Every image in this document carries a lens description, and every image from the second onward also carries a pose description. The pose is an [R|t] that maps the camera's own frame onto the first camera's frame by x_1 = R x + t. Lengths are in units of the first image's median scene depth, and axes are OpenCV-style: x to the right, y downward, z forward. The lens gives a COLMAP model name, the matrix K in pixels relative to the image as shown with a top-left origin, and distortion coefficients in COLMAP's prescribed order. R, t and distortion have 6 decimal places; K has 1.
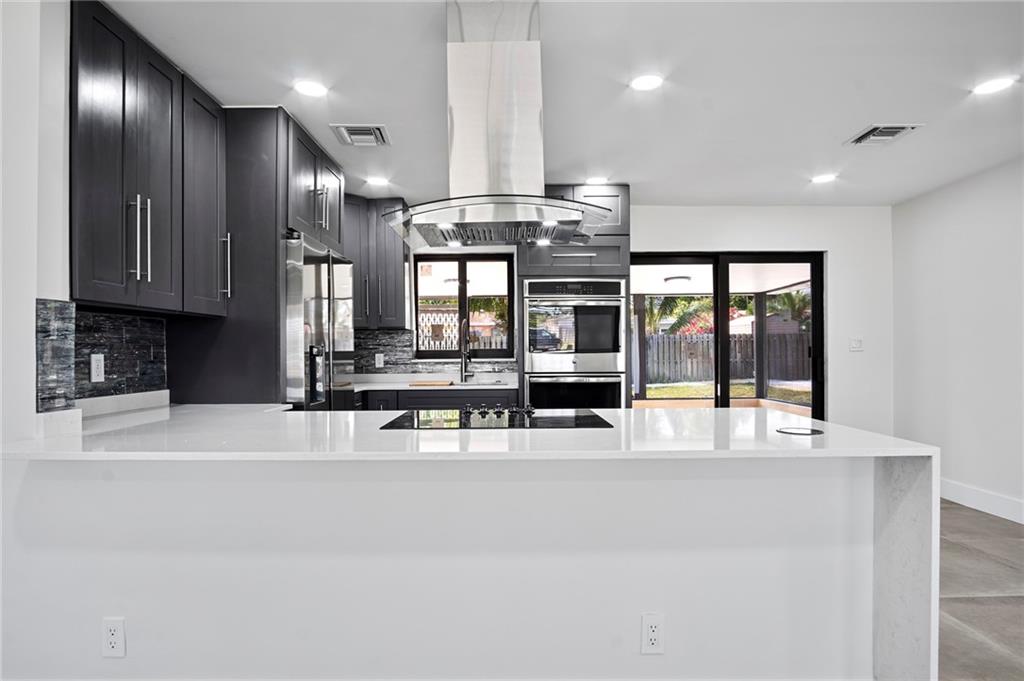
lens RADIAL K [[554.5, 0, 507.1], [0, 554.5, 350.4], [0, 0, 1]] dist [-0.032926, 0.005733]
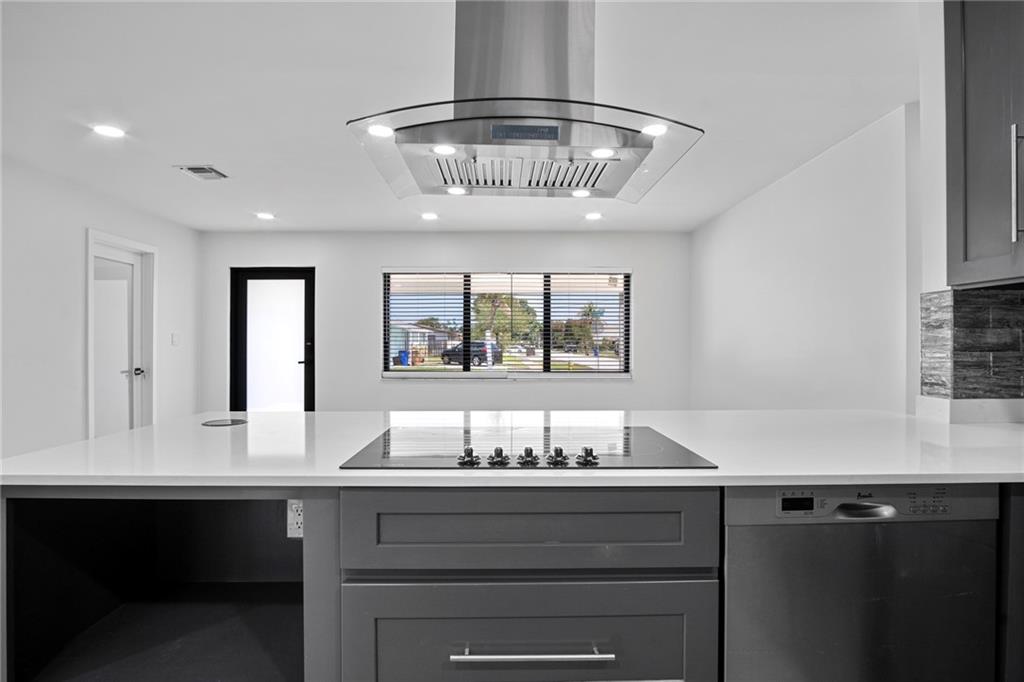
lens RADIAL K [[554.5, 0, 503.0], [0, 554.5, 345.3], [0, 0, 1]] dist [-0.032926, 0.005733]
pose [[-0.999636, 0.009223, -0.025372, 0.015552], [0.009093, 0.999945, 0.005225, -0.001128], [0.025419, 0.004992, -0.999664, 0.762724]]
